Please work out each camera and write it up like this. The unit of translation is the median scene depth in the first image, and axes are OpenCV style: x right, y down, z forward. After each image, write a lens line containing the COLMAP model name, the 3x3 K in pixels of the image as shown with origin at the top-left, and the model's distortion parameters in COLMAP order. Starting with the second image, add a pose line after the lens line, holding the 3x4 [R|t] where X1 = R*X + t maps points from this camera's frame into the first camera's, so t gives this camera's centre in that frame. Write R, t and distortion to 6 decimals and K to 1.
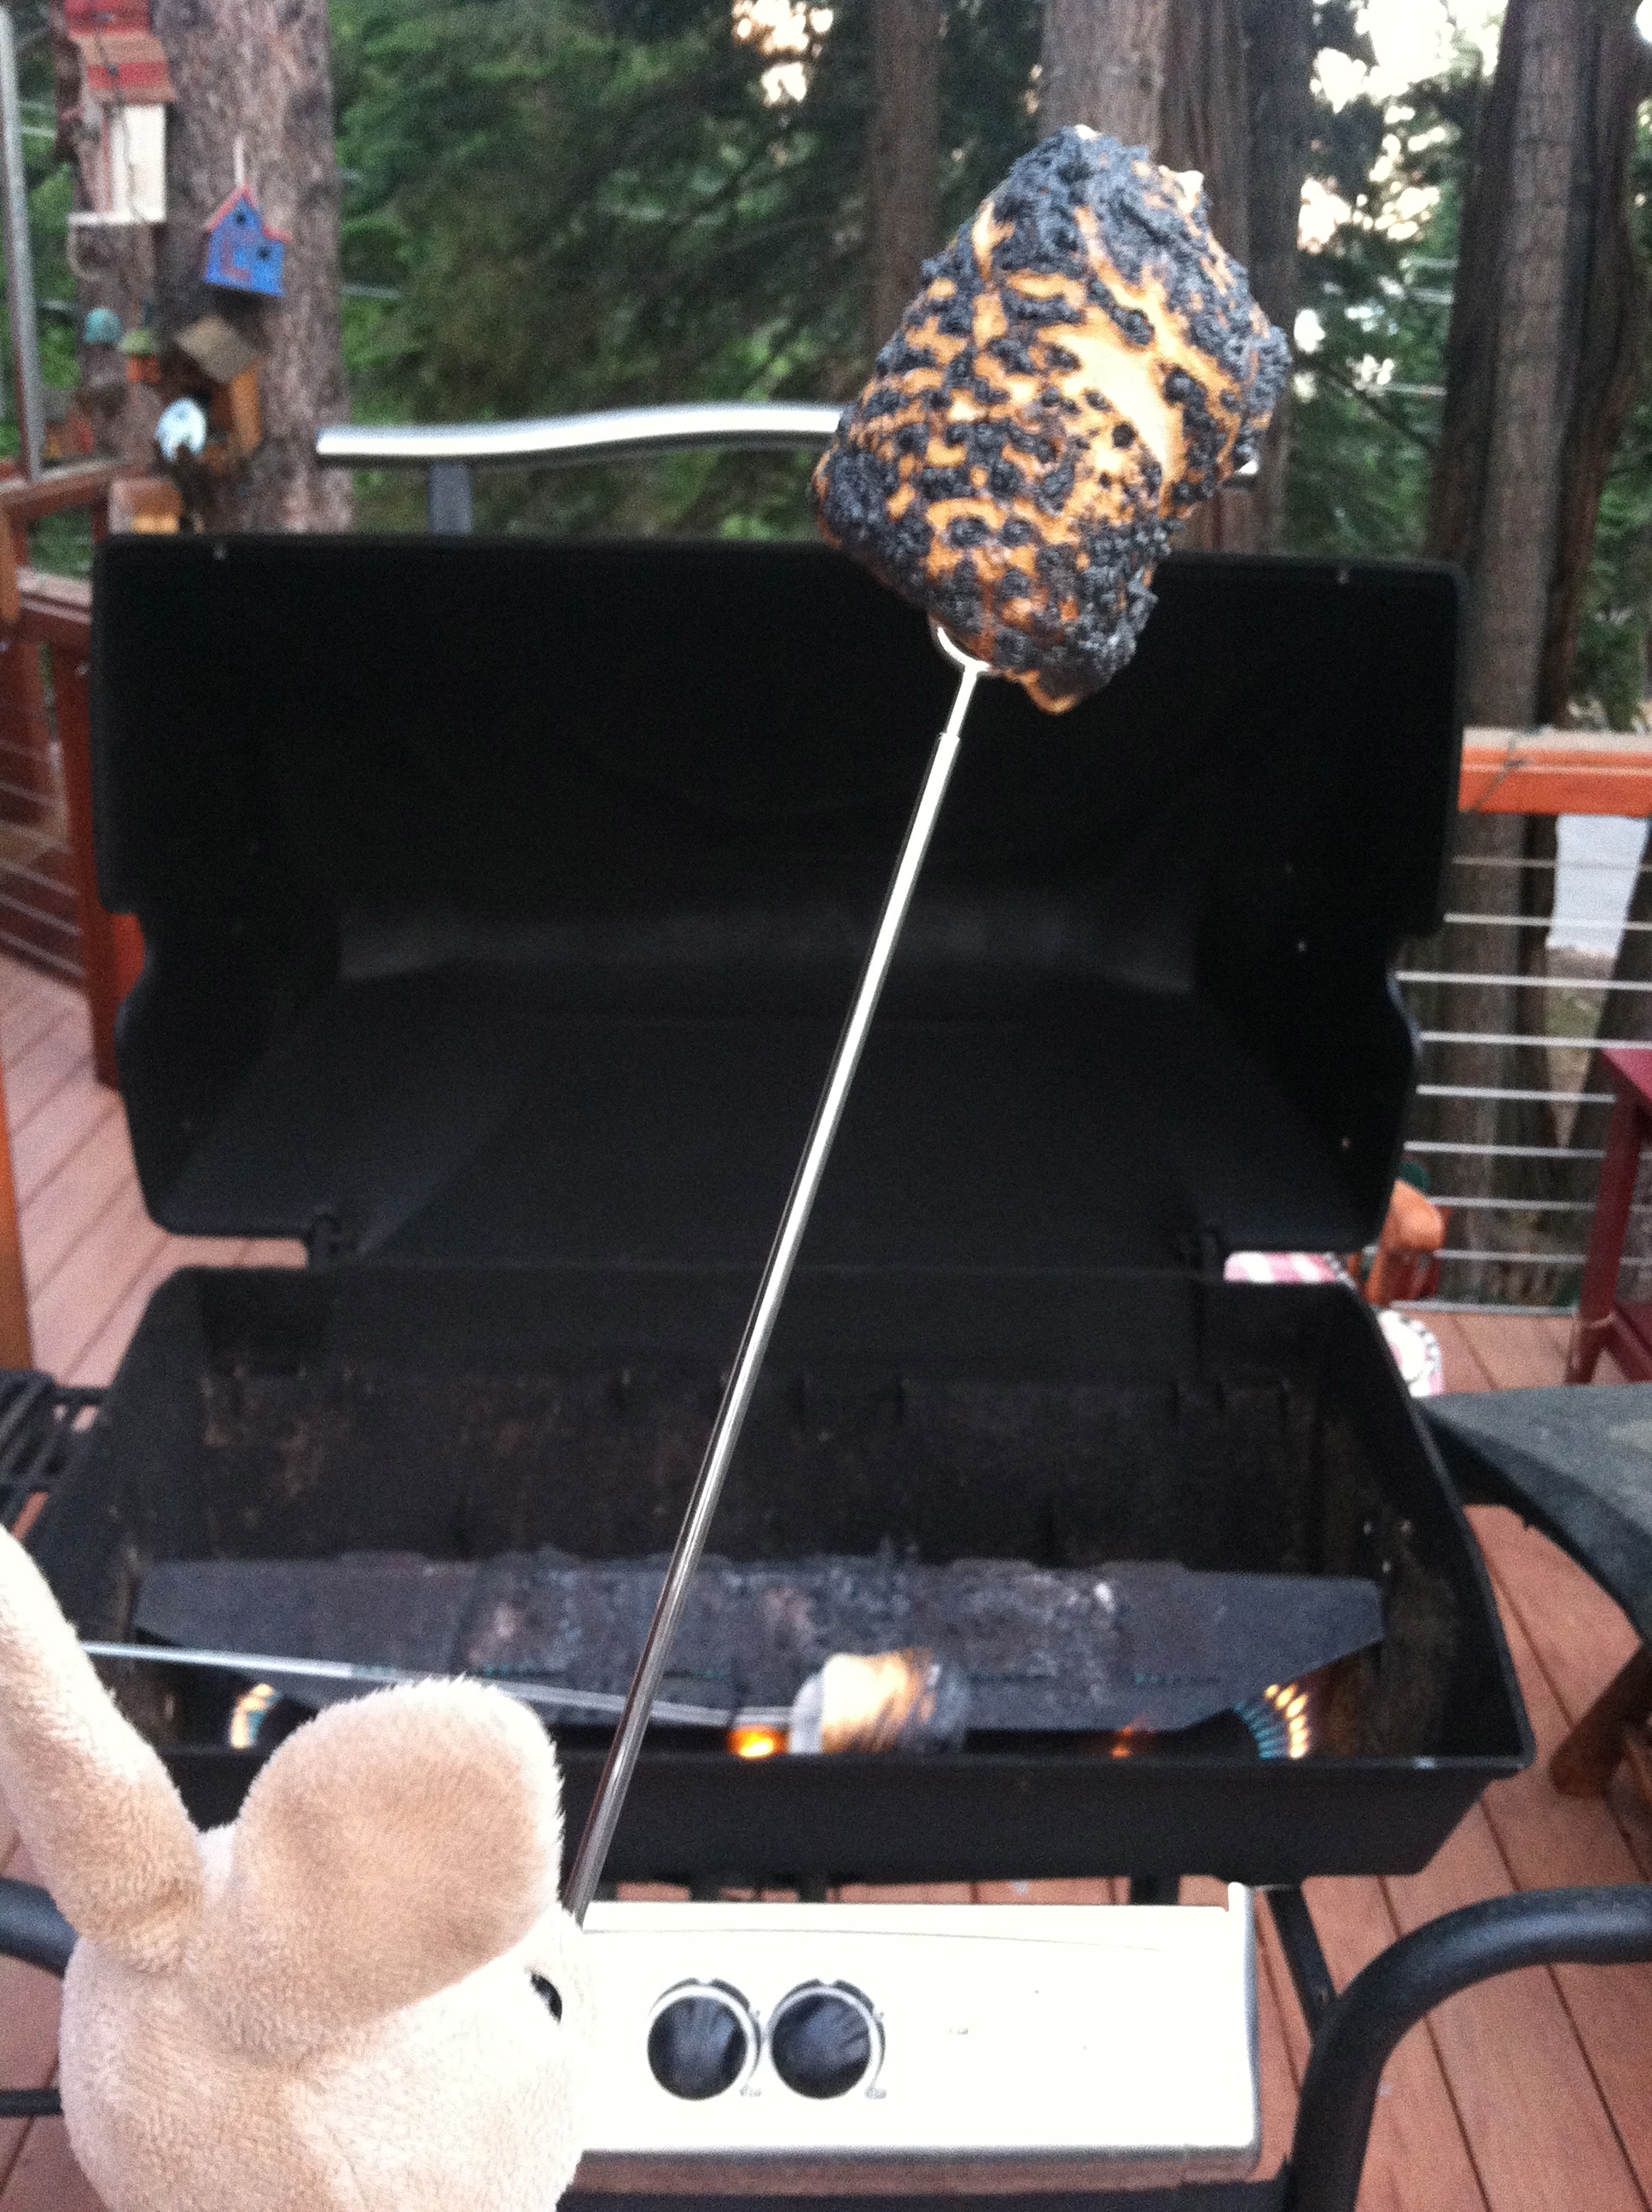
lens RADIAL K [[2199.1, 0, 814.1], [0, 2199.1, 1092.2], [0, 0, 1]] dist [0.077083, -0.241198]
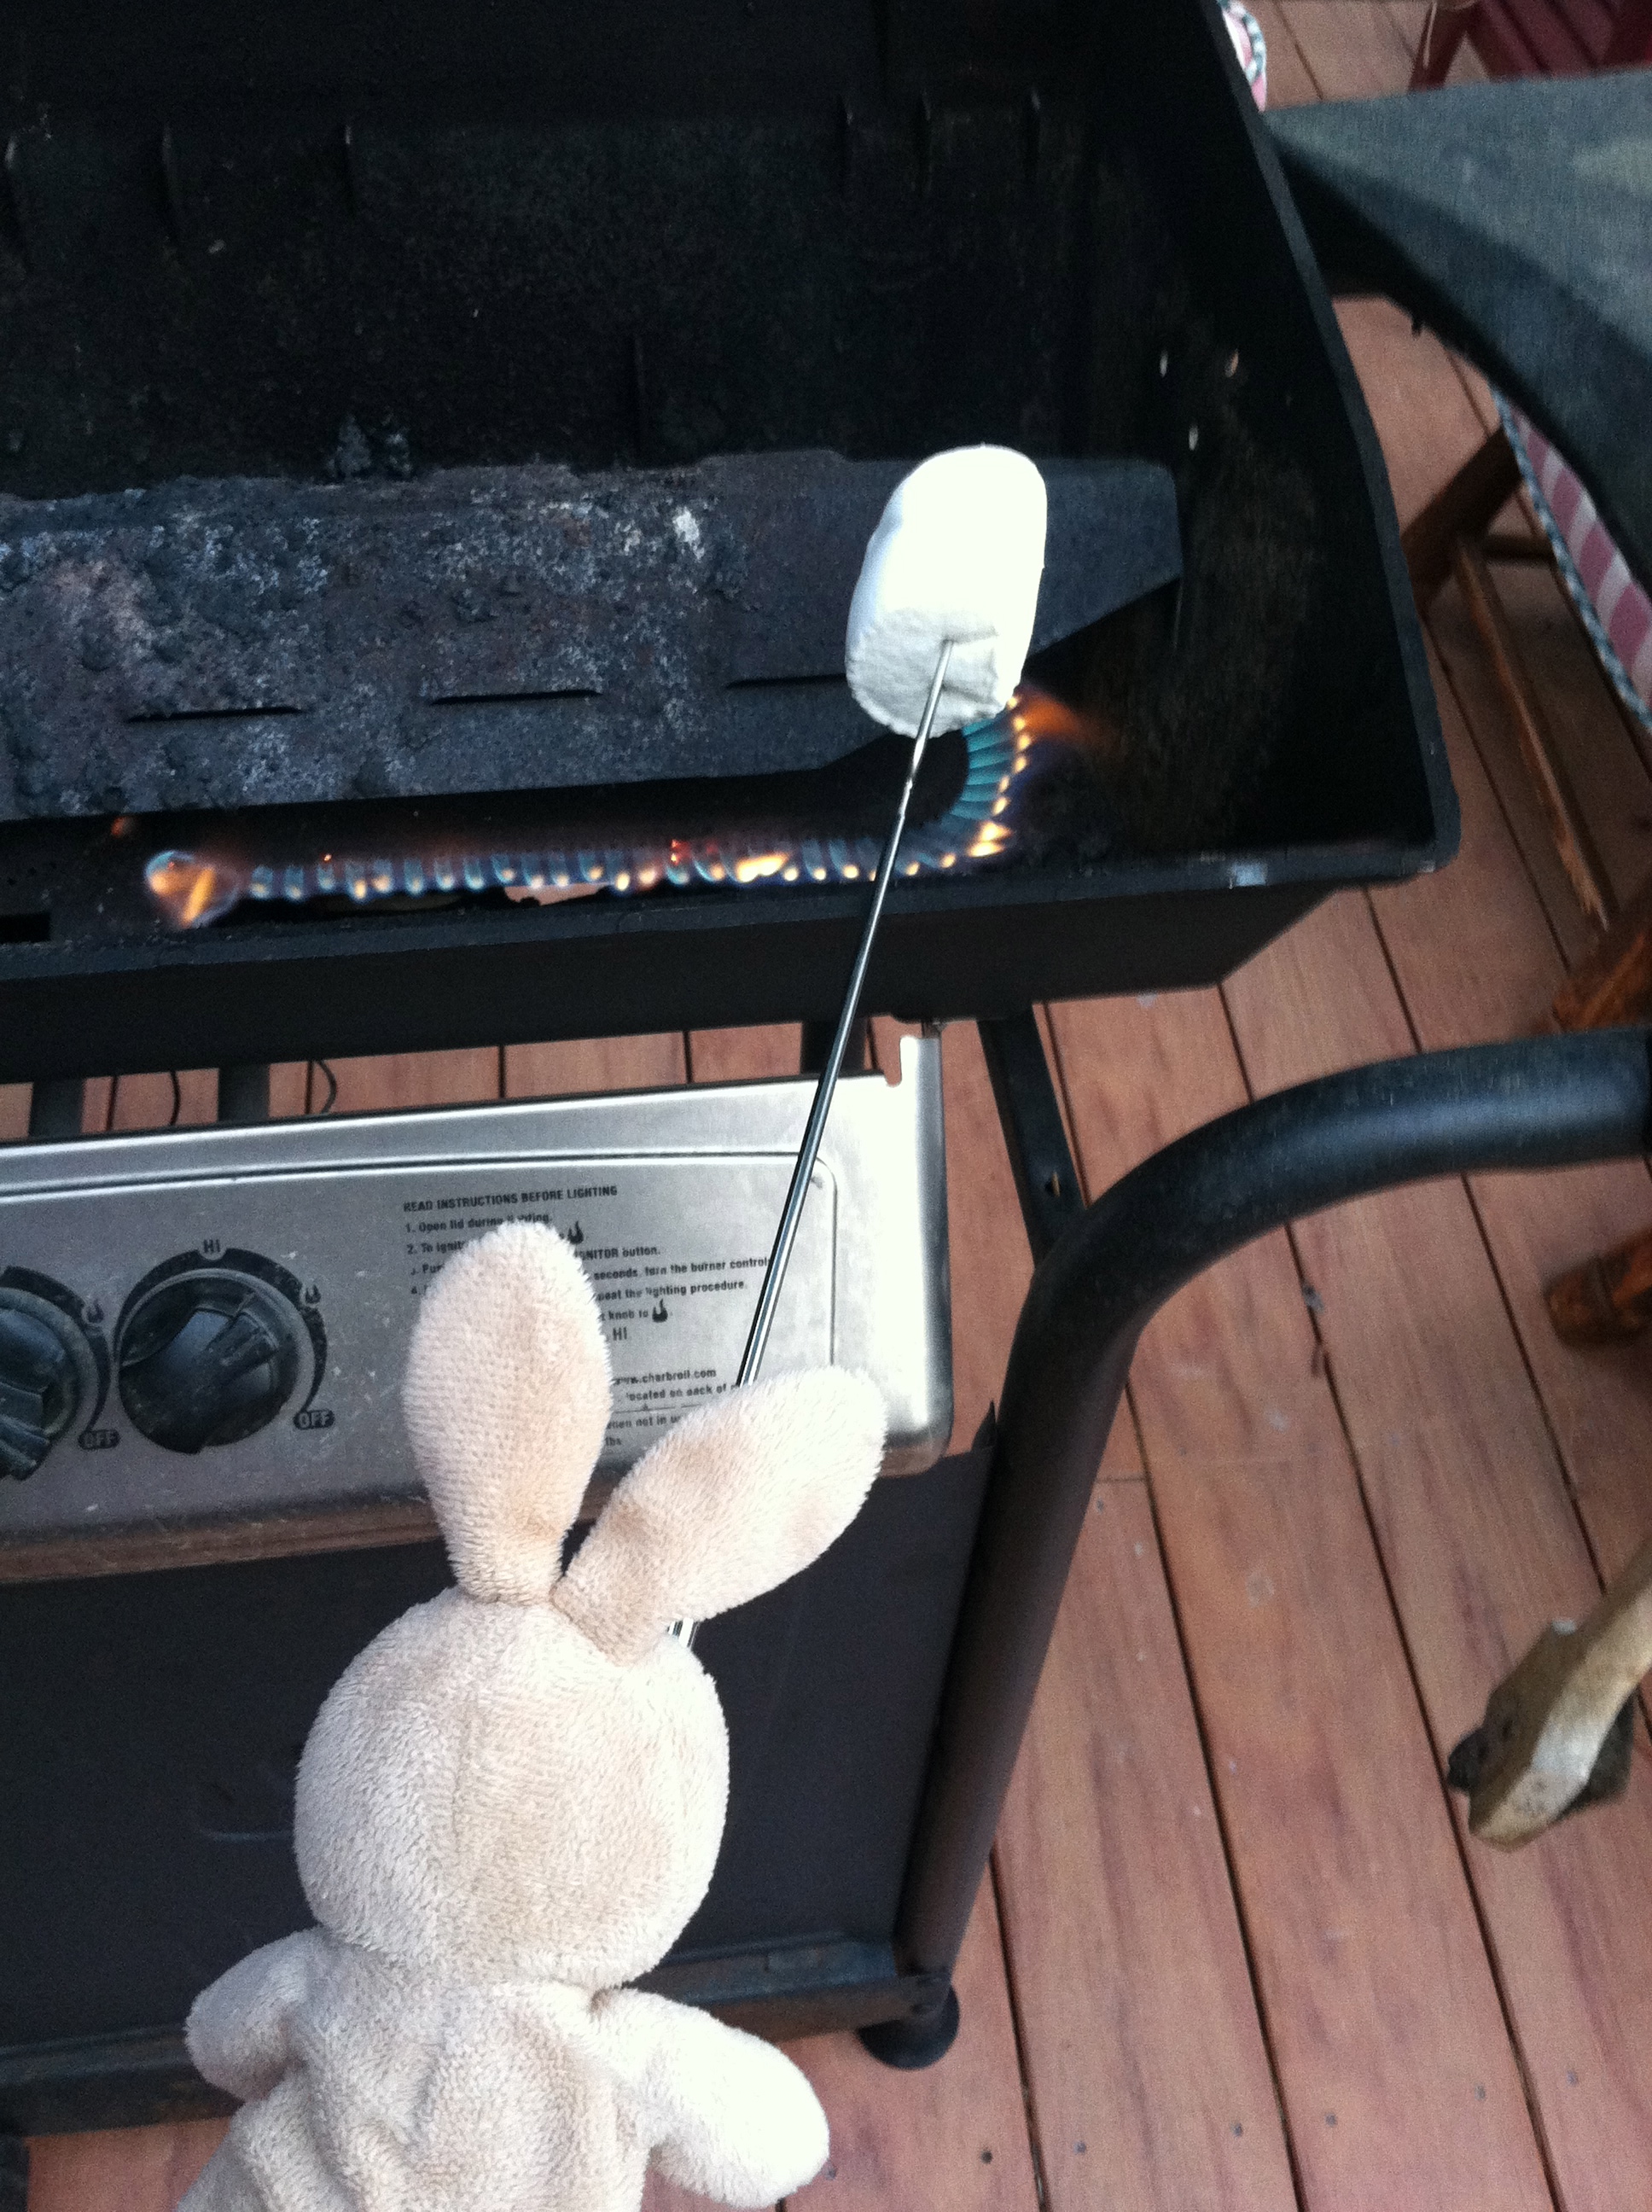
lens RADIAL K [[2199.1, 0, 814.1], [0, 2199.1, 1092.2], [0, 0, 1]] dist [0.077083, -0.241198]
pose [[0.994007, -0.082858, 0.071312, 0.110032], [0.034058, 0.854574, 0.518211, 0.061910], [-0.103880, -0.512677, 0.852274, 0.448111]]
